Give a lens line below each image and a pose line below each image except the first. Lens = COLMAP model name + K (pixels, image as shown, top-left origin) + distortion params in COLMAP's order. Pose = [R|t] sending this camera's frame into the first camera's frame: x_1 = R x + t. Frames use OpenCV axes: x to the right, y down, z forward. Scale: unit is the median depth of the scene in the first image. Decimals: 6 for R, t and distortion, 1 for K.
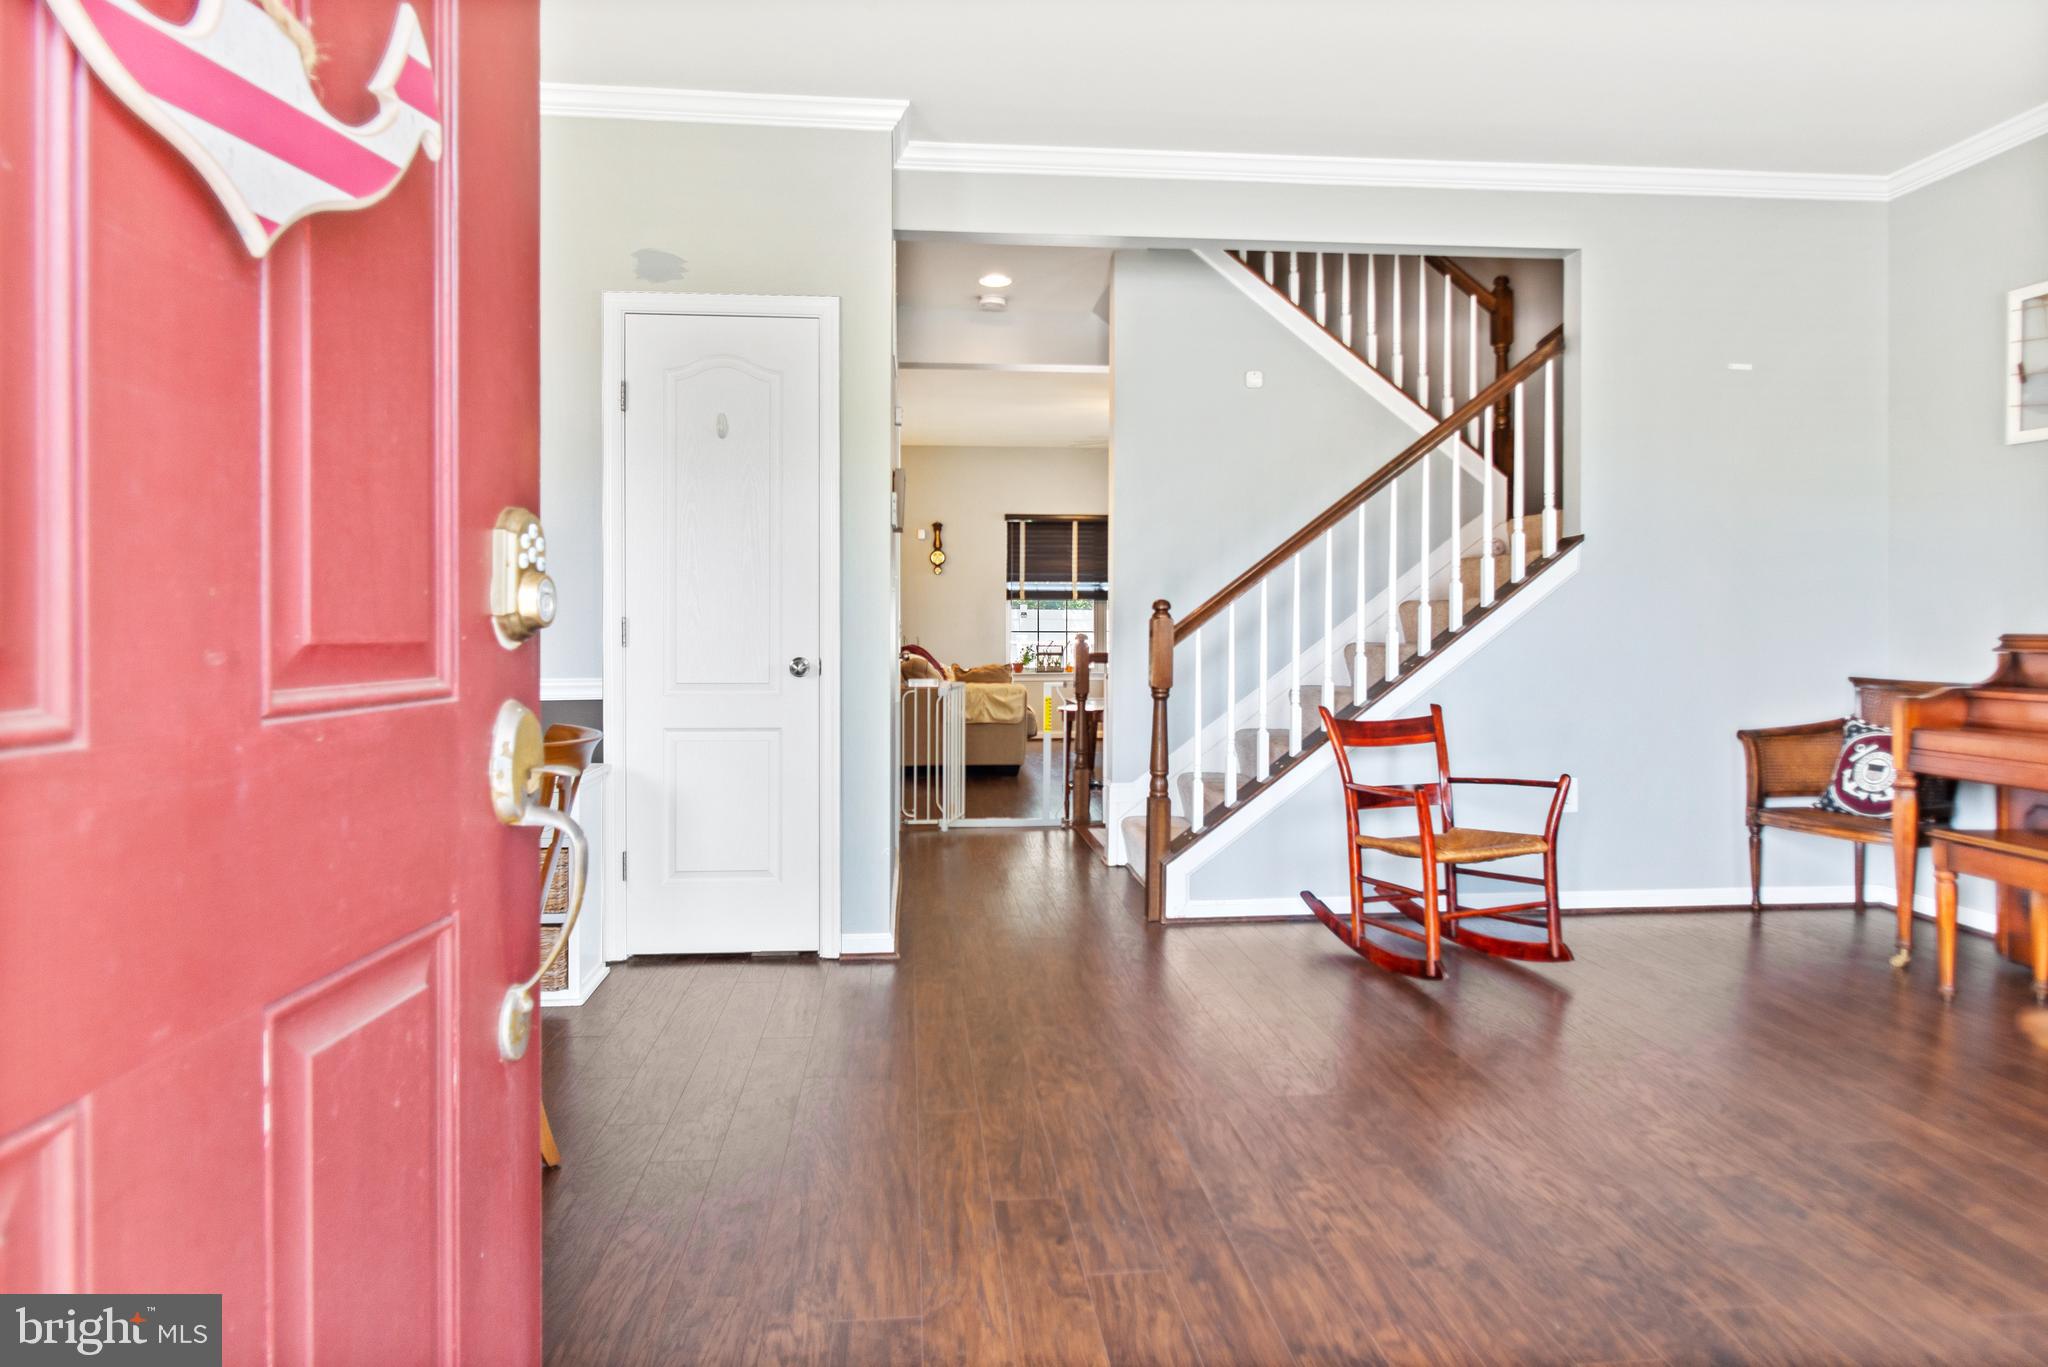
lens RADIAL K [[1210.6, 0, 1021.2], [0, 1210.6, 665.0], [0, 0, 1]] dist [-0.020280, 0.001691]
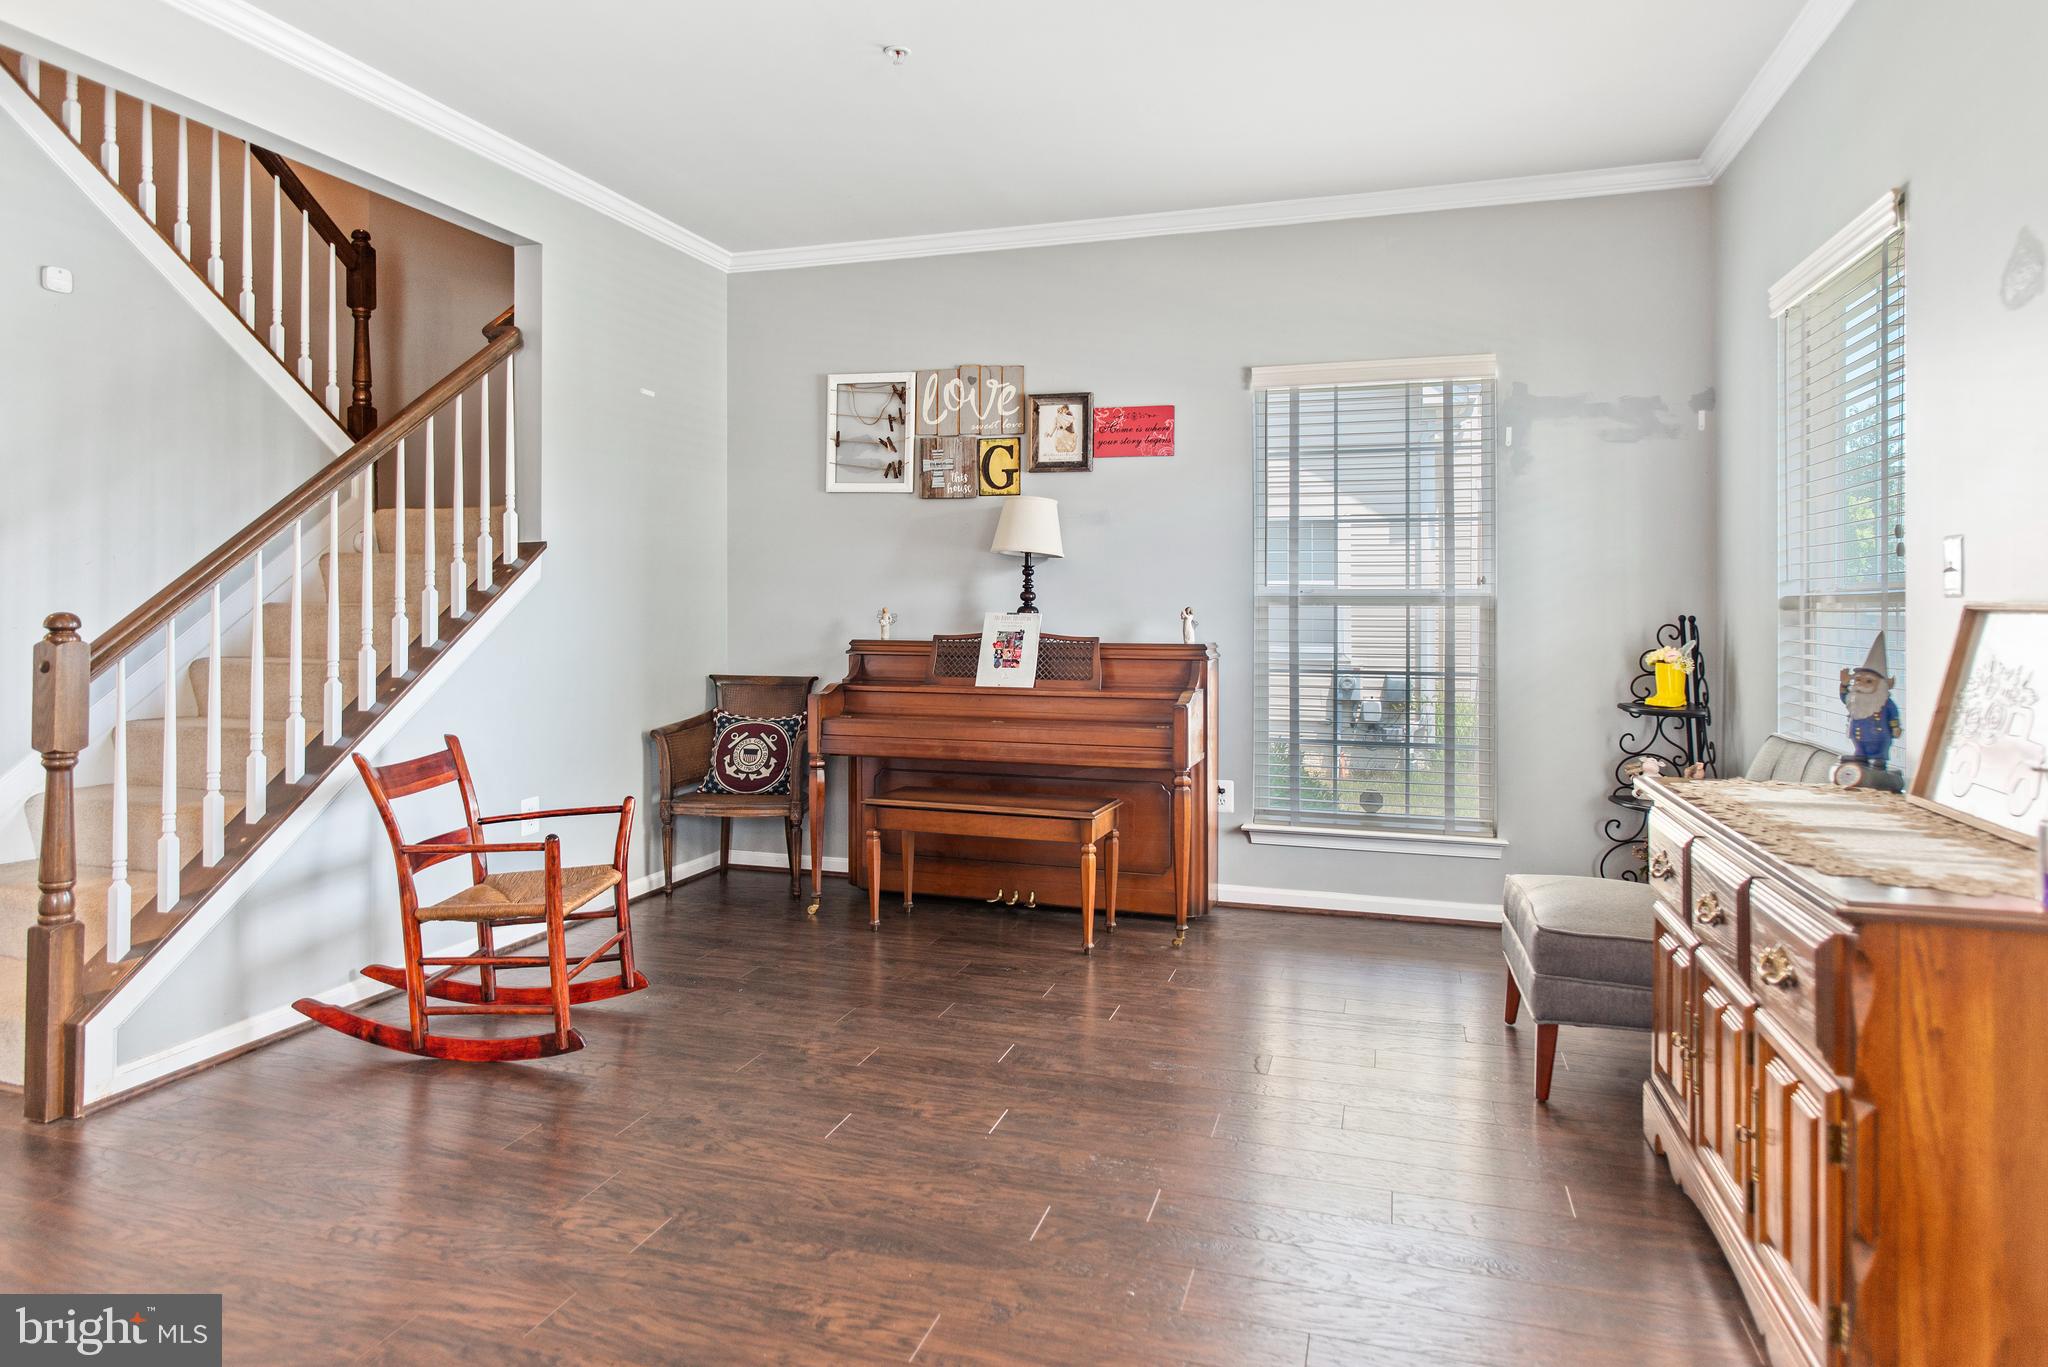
lens RADIAL K [[1210.6, 0, 1015.8], [0, 1210.6, 609.5], [0, 0, 1]] dist [-0.020280, 0.001691]
pose [[0.359966, -0.004125, 0.932956, -0.310193], [0.020303, 0.999788, -0.003414, -0.045829], [-0.932745, 0.020171, 0.359973, 0.319128]]
